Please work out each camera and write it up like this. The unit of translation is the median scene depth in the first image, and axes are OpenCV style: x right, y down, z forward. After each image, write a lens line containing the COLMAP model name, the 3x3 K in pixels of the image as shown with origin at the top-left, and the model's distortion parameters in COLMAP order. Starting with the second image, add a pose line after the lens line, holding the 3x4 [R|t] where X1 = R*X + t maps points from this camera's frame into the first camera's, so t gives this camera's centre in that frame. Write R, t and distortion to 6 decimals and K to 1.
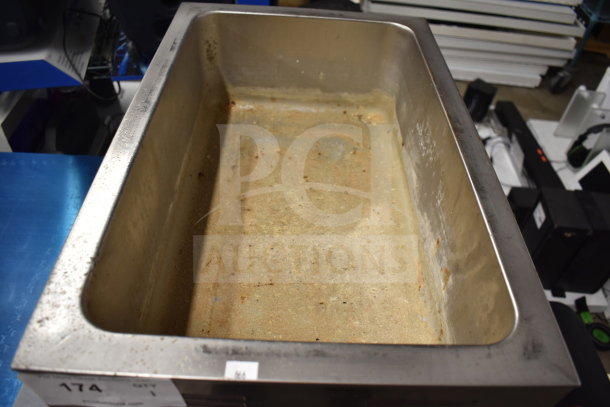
lens RADIAL K [[469.7, 0, 304.0], [0, 469.7, 204.3], [0, 0, 1]] dist [-0.103814, 0.022120]
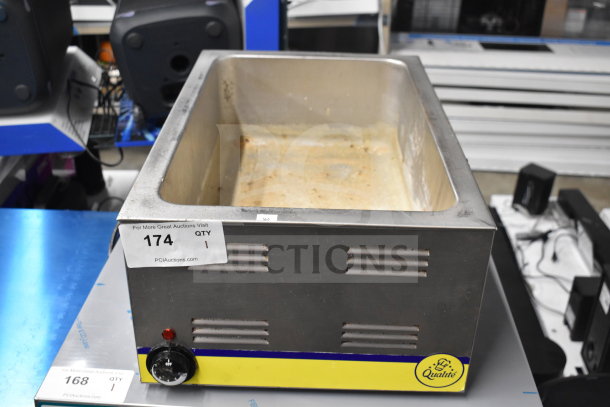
lens RADIAL K [[685.3, 0, 305.2], [0, 685.3, 203.1], [0, 0, 1]] dist [-0.073754, 0.000000]
pose [[0.999064, -0.031624, -0.029528, 0.024037], [0.022088, 0.959621, -0.280428, 0.367324], [0.037204, 0.279513, 0.959421, -0.465966]]
